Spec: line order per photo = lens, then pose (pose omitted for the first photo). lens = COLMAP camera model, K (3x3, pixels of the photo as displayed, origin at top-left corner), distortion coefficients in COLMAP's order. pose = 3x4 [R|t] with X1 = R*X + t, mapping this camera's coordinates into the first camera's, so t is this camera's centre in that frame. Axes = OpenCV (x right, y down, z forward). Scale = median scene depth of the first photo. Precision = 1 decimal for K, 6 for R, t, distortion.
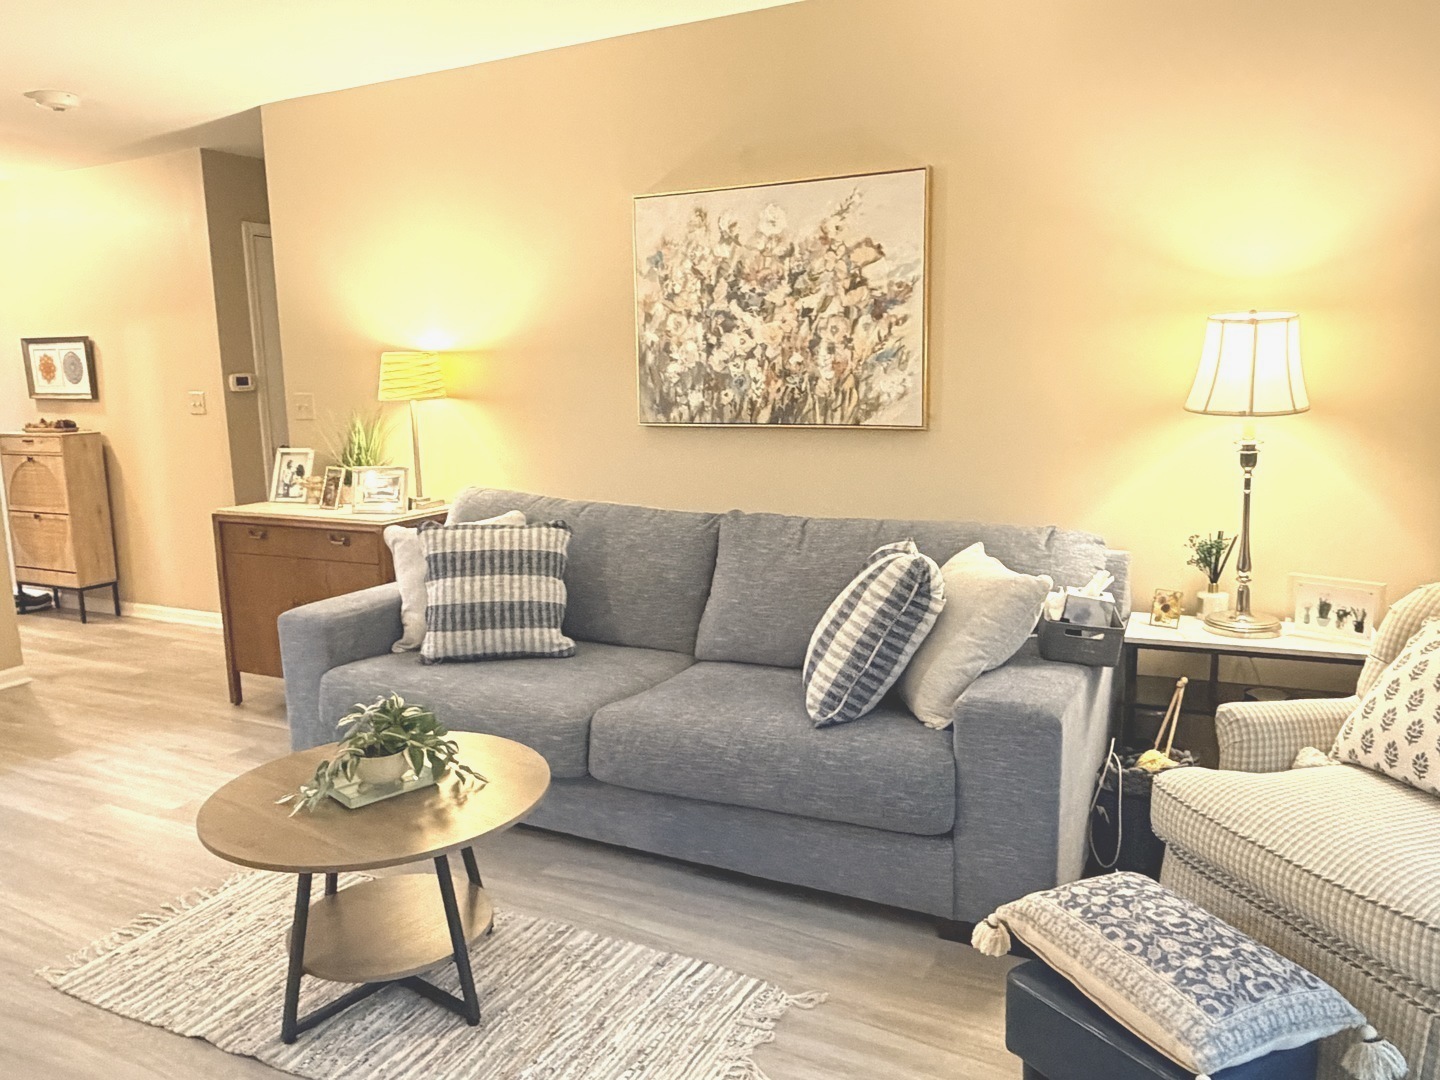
lens RADIAL K [[1084.5, 0, 689.5], [0, 1084.5, 534.3], [0, 0, 1]] dist [0.053280, -0.054909]
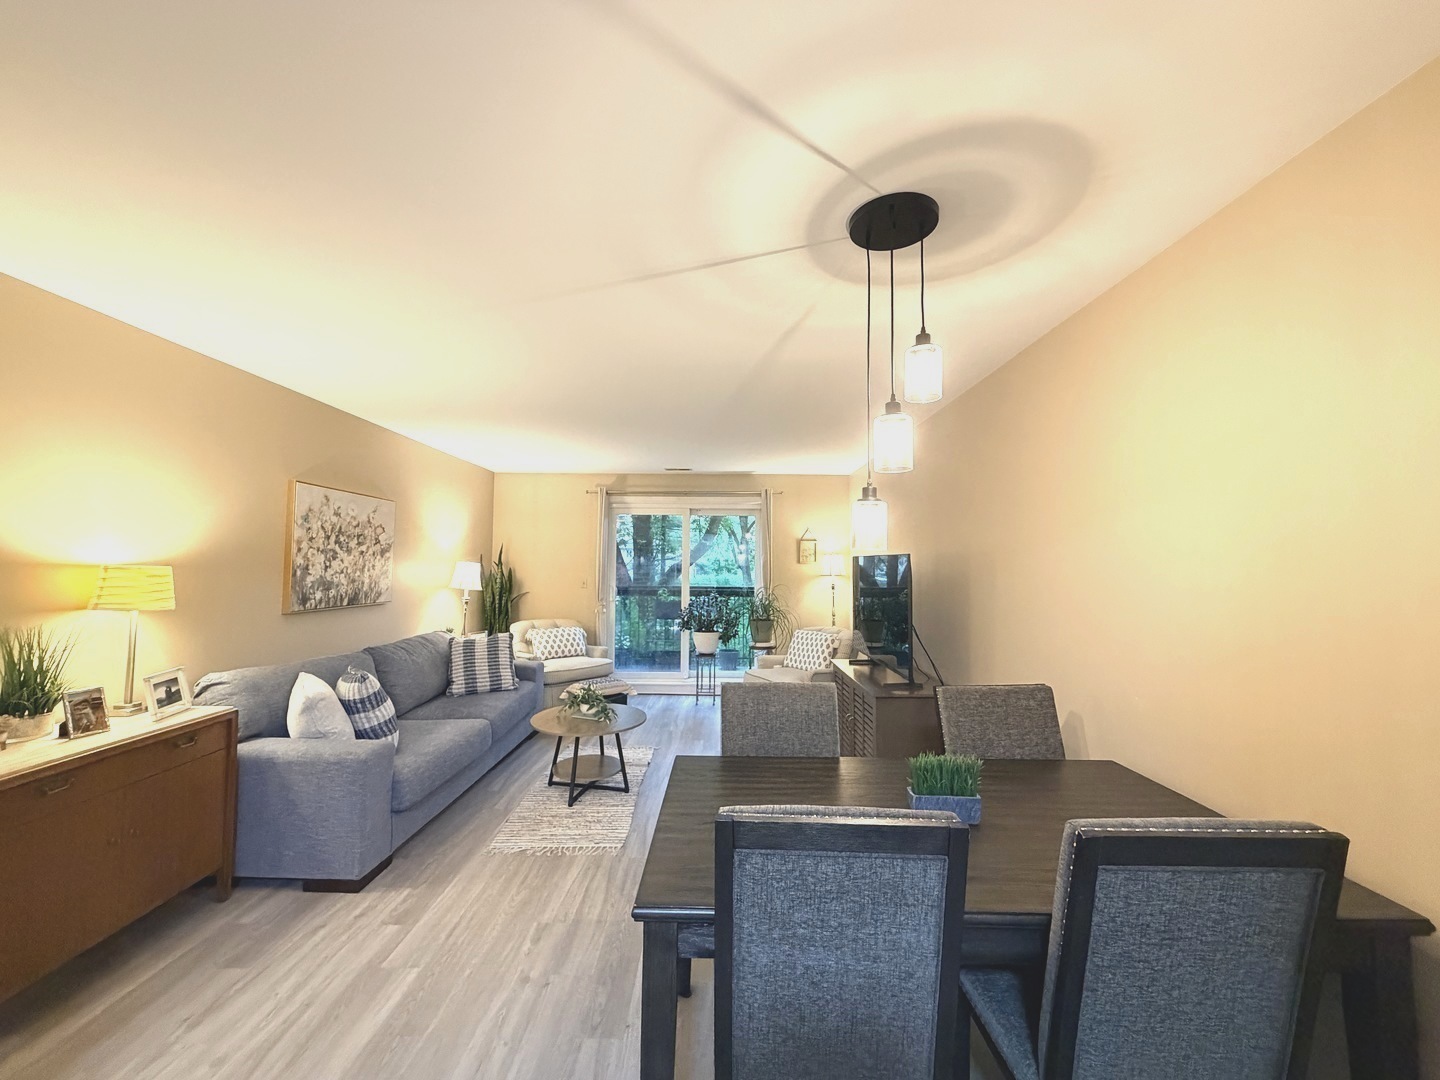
lens RADIAL K [[572.8, 0, 714.4], [0, 572.8, 537.6], [0, 0, 1]] dist [-0.000311, 0.000984]
pose [[-0.468010, 0.060505, 0.881649, -1.192671], [0.141891, 0.989855, 0.007389, -0.138246], [-0.872258, 0.128556, -0.471847, 0.892558]]
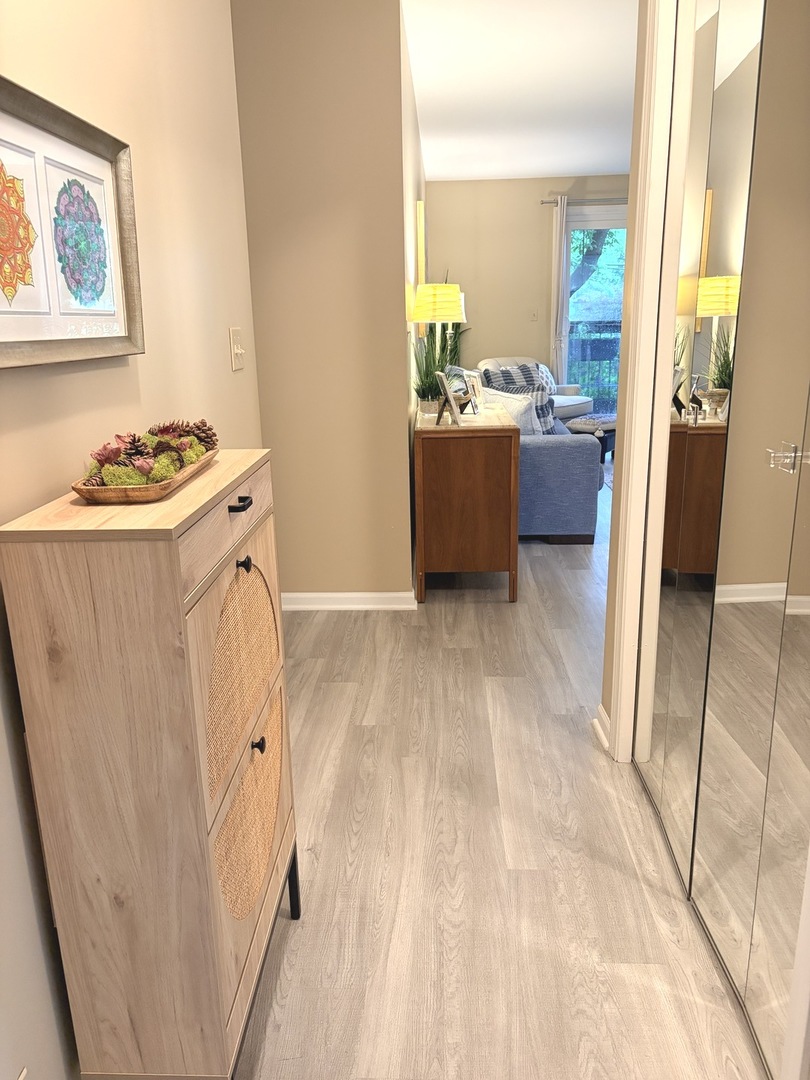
lens RADIAL K [[813.3, 0, 414.8], [0, 813.3, 542.7], [0, 0, 1]] dist [0.053280, -0.054909]
pose [[-0.449553, -0.211958, 0.867742, -1.341150], [0.171110, 0.933015, 0.316549, -0.225367], [-0.876712, 0.290785, -0.383172, 1.731253]]
